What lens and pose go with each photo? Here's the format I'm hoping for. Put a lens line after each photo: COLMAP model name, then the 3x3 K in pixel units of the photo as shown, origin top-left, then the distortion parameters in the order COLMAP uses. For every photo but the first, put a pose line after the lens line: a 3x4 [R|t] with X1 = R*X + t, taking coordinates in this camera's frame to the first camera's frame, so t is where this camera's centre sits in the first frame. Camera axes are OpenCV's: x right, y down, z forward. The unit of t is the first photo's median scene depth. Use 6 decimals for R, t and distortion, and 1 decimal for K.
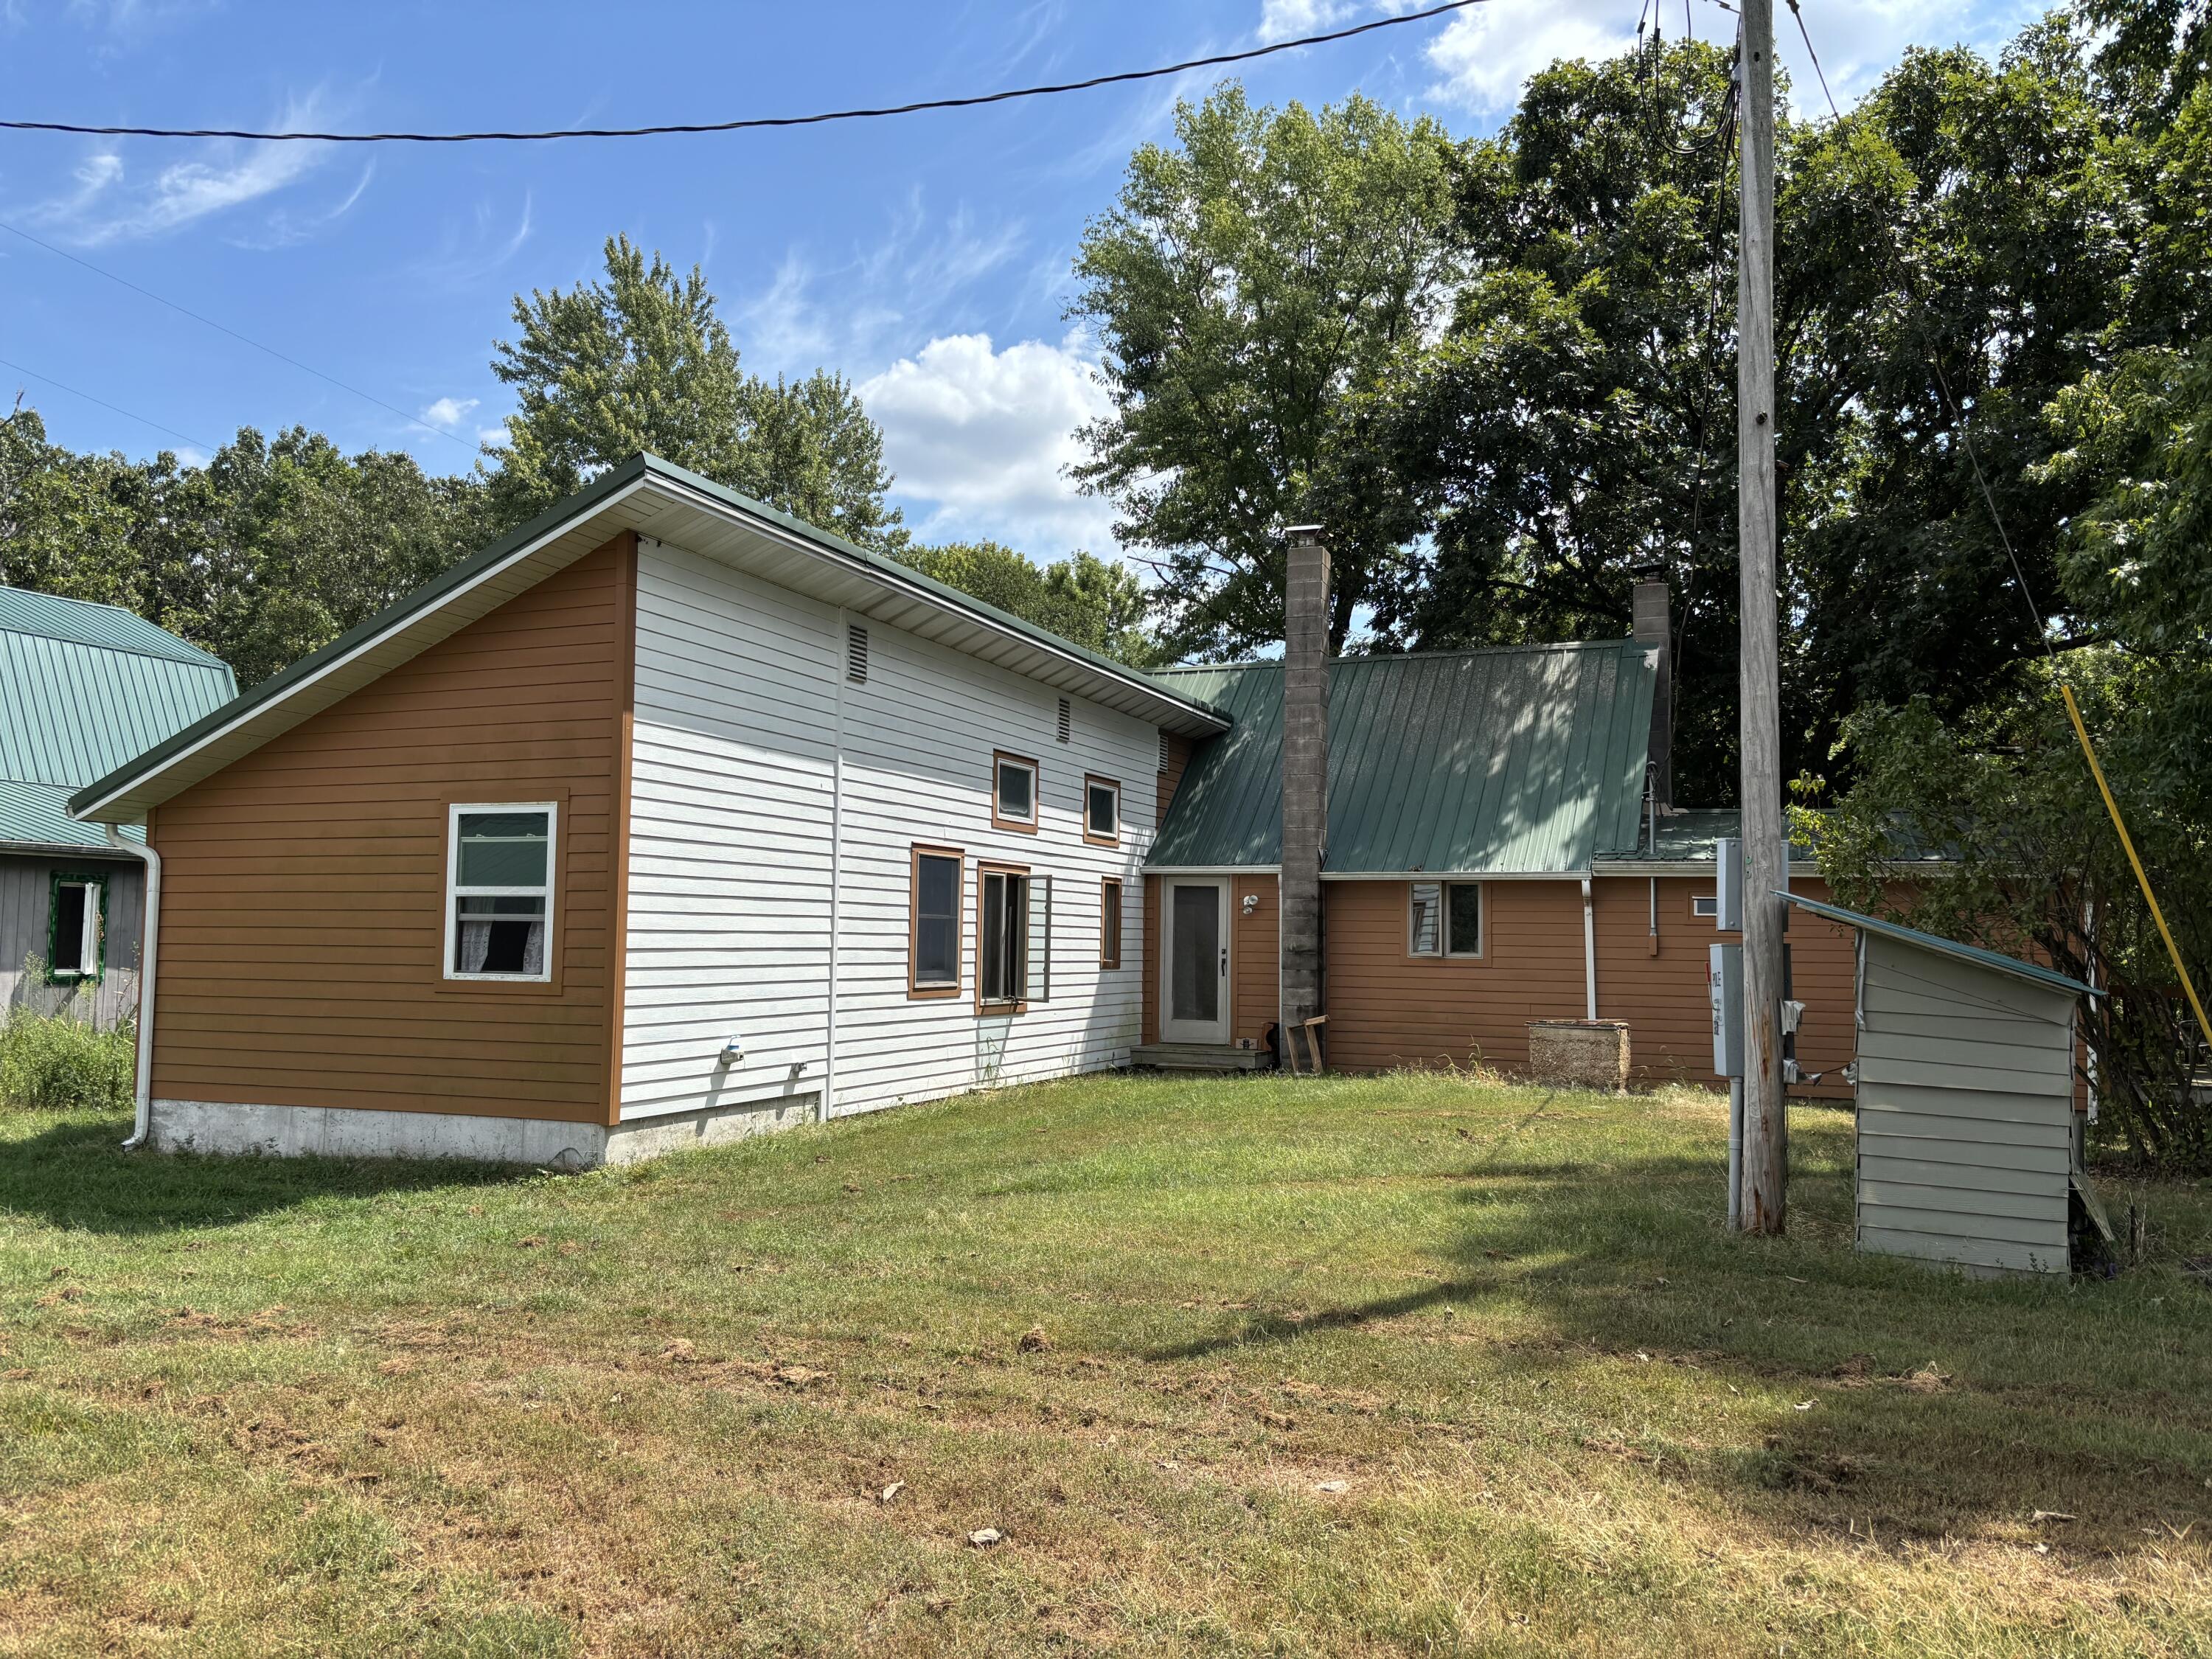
lens RADIAL K [[1684.5, 0, 1109.2], [0, 1684.5, 823.5], [0, 0, 1]] dist [0.049733, -0.061385]
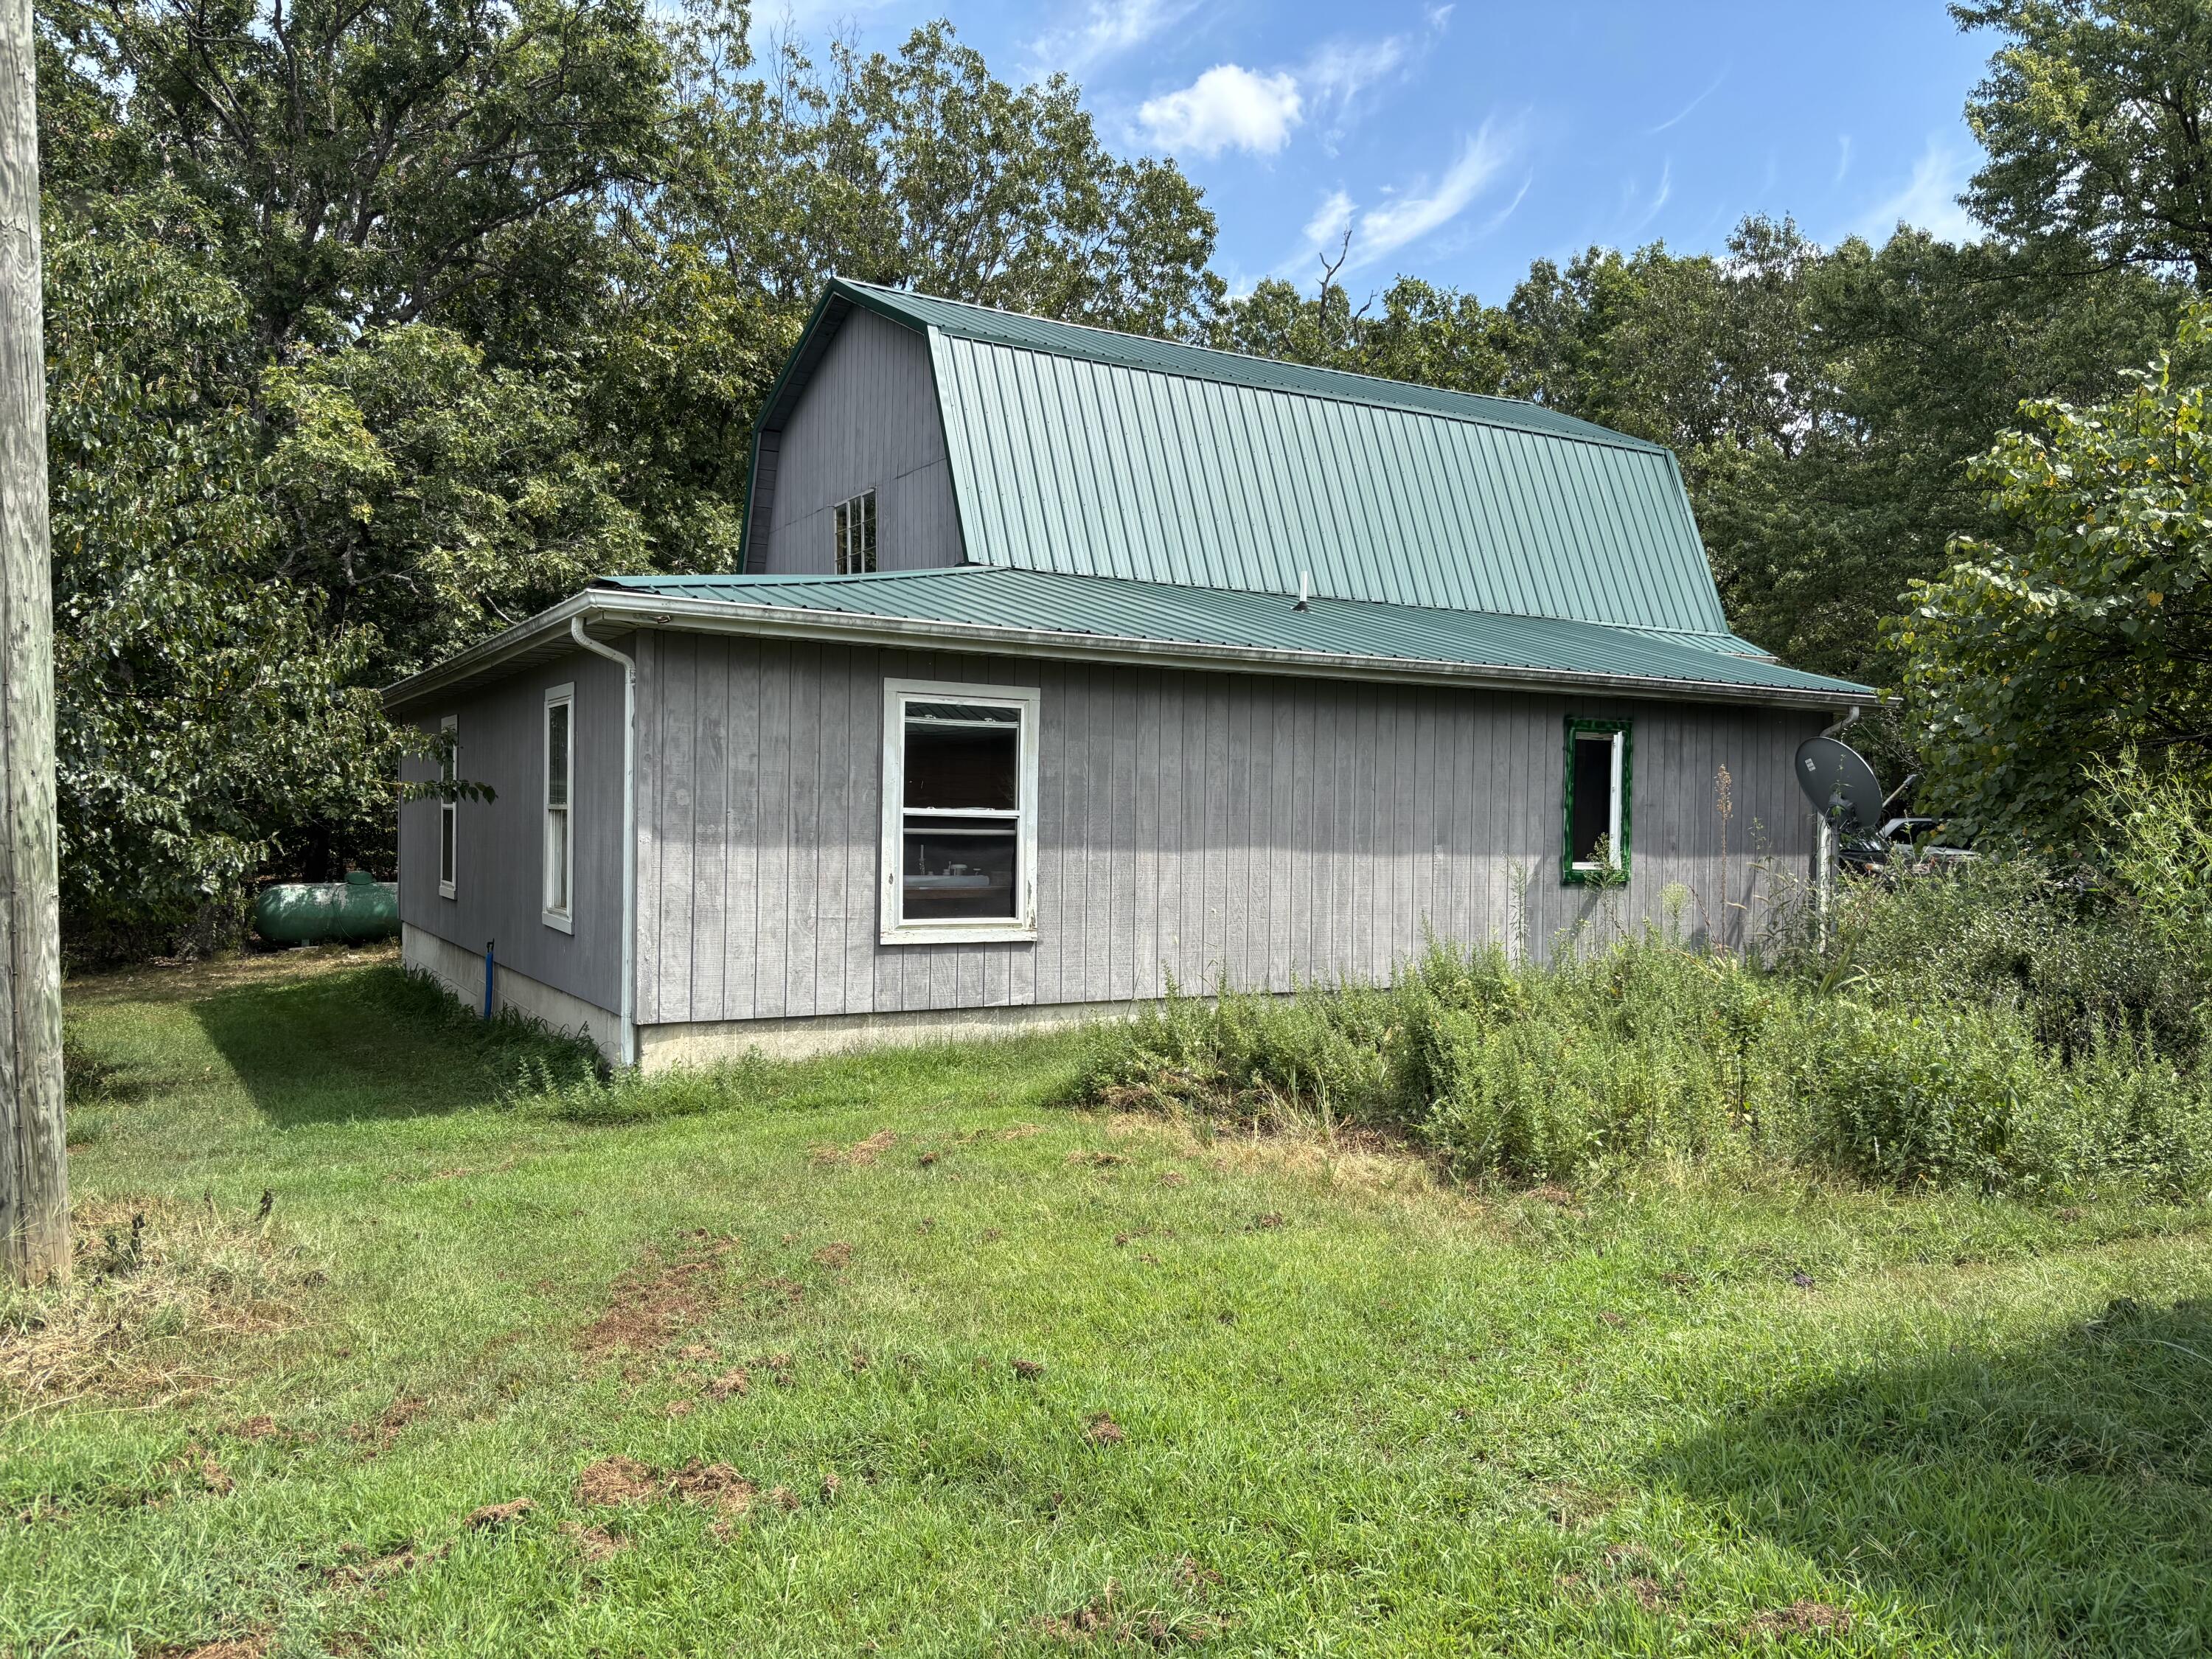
lens RADIAL K [[1684.5, 0, 1105.5], [0, 1684.5, 829.6], [0, 0, 1]] dist [0.049733, -0.061385]
pose [[0.782323, -0.003544, -0.622863, -0.341554], [0.046934, 0.997476, 0.053275, 0.027922], [0.621102, -0.070912, 0.780515, 0.355384]]
